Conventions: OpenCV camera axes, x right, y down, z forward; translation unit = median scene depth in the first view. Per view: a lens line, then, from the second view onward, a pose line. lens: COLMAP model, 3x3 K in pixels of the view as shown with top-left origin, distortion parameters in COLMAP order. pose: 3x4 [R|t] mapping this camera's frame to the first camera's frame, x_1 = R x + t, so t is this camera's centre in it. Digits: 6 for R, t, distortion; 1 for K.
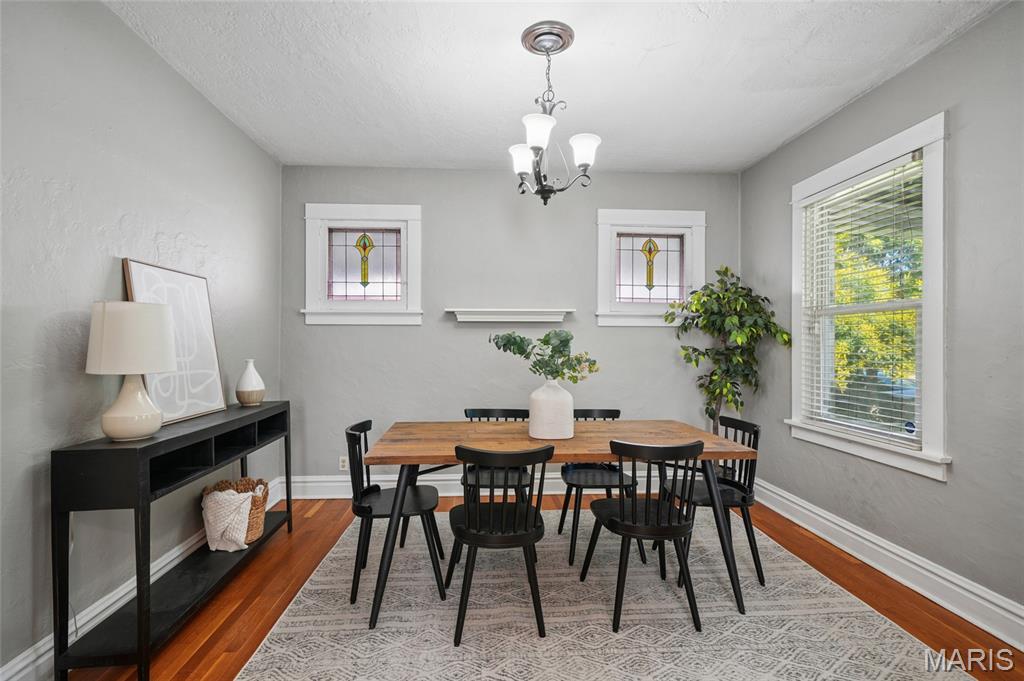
lens RADIAL K [[481.7, 0, 511.3], [0, 481.7, 342.3], [0, 0, 1]] dist [-0.000201, 0.000356]
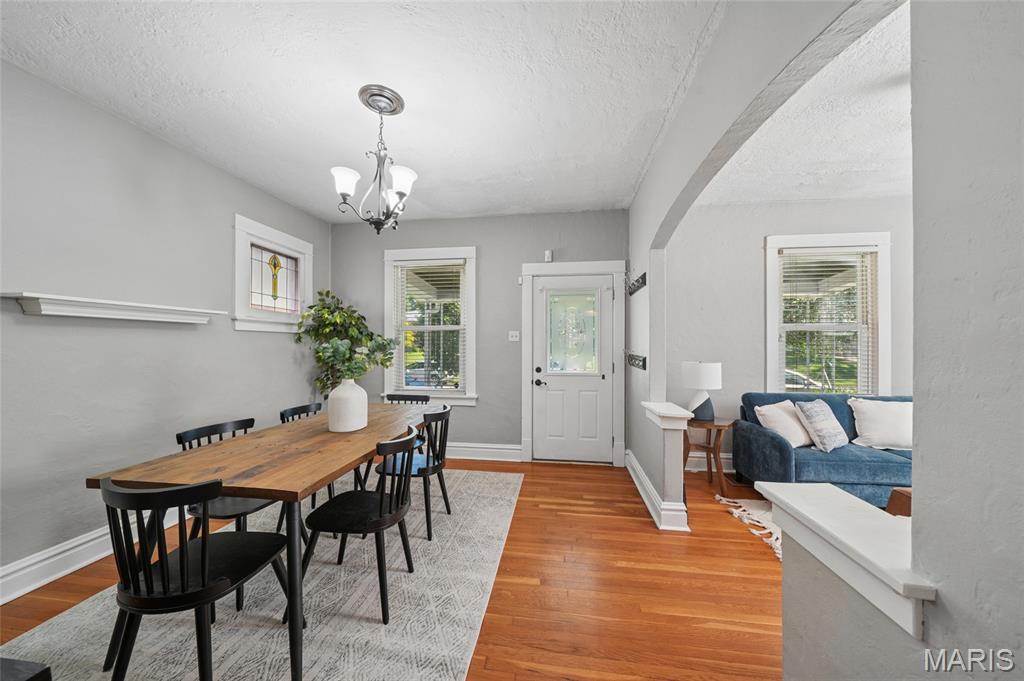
lens RADIAL K [[353.1, 0, 515.6], [0, 353.1, 346.3], [0, 0, 1]] dist [-0.000735, -0.000014]
pose [[0.202920, -0.005143, 0.979182, -0.419970], [-0.001884, 0.999982, 0.005643, -0.004594], [-0.979193, -0.002990, 0.202907, 0.273296]]
